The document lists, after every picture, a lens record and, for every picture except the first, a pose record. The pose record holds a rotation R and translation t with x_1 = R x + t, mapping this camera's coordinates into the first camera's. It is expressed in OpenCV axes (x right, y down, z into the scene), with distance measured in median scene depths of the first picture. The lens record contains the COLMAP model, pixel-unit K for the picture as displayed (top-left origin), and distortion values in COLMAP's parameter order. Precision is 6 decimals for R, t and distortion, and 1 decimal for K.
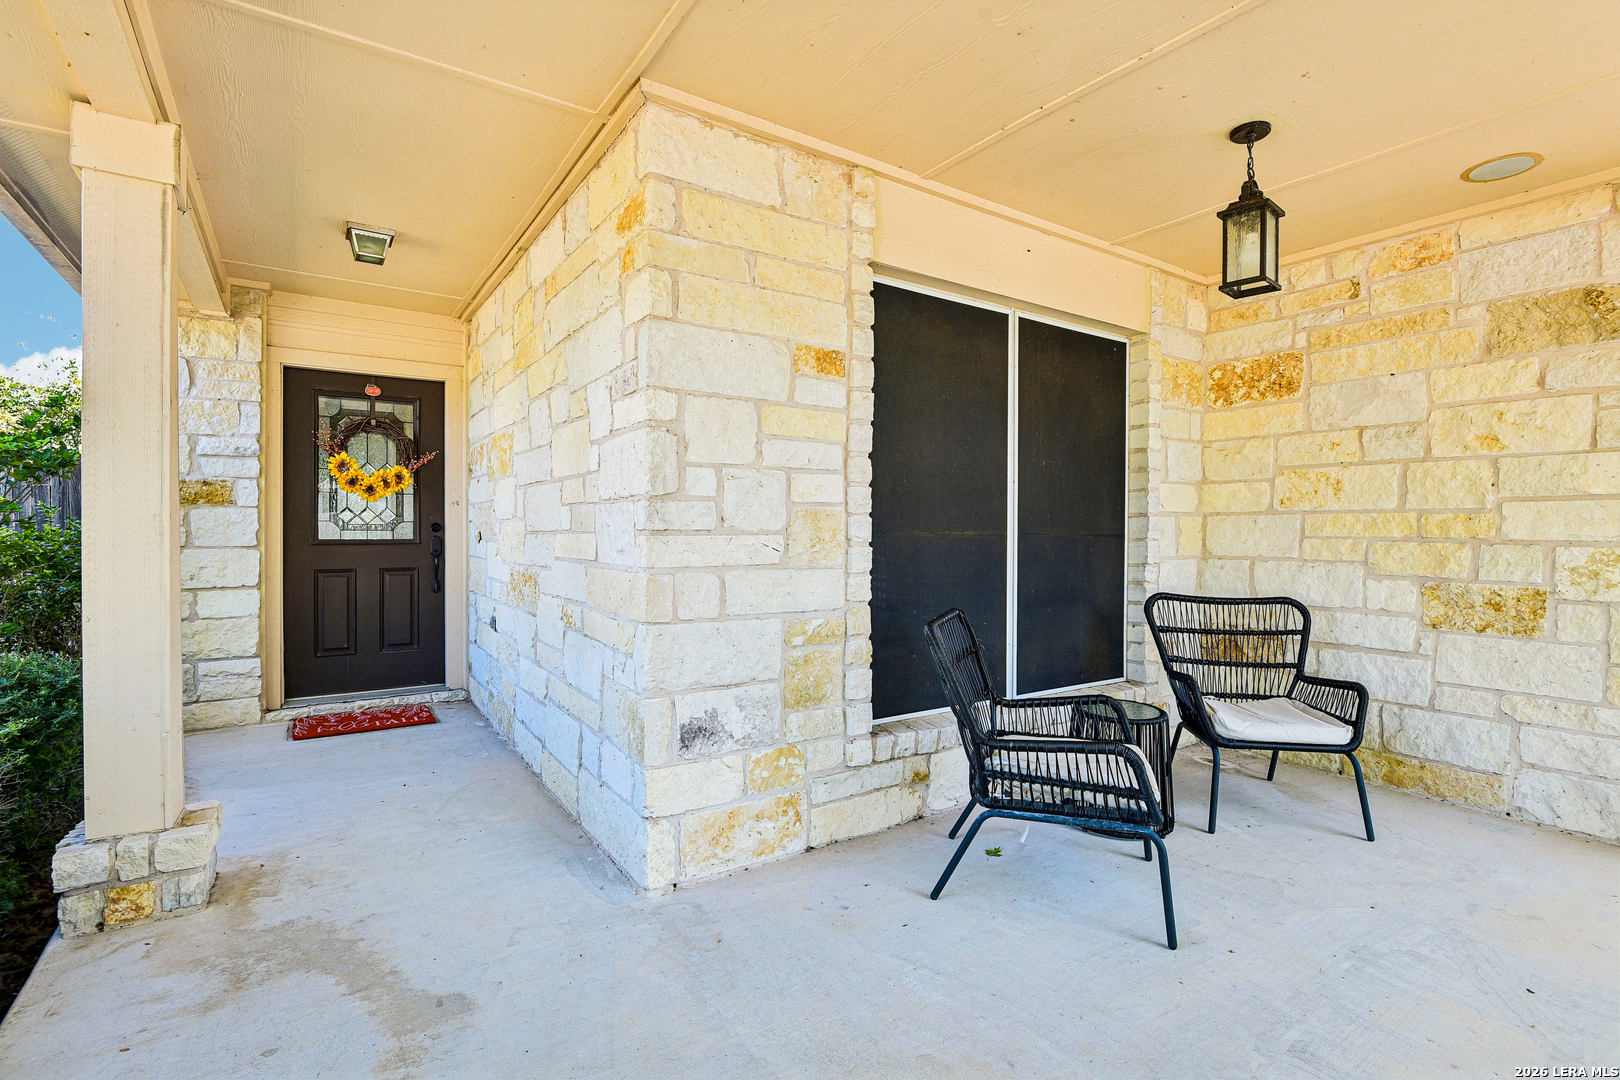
lens RADIAL K [[766.3, 0, 804.8], [0, 766.3, 538.0], [0, 0, 1]] dist [-0.014538, -0.007007]
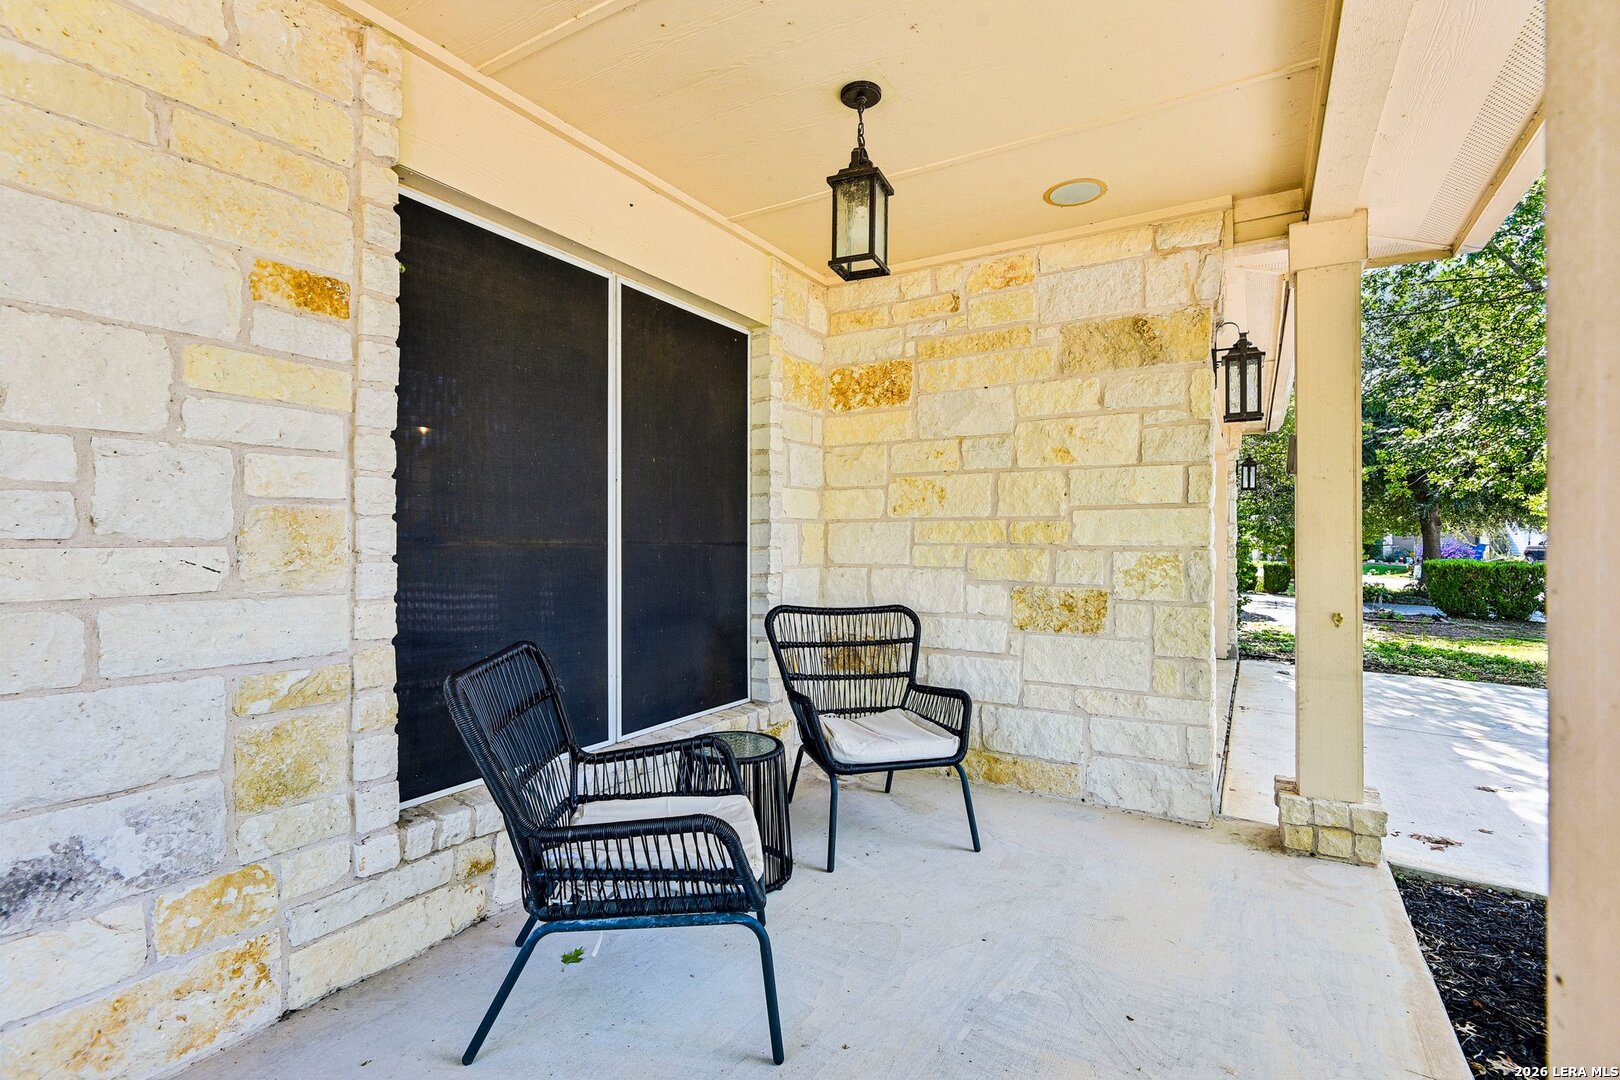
lens RADIAL K [[748.7, 0, 801.2], [0, 748.7, 539.3], [0, 0, 1]] dist [-0.014201, -0.004263]
pose [[0.909017, -0.004078, 0.416740, 0.133053], [0.008385, 0.999929, -0.008503, -0.000374], [-0.416676, 0.011224, 0.908986, 0.199764]]
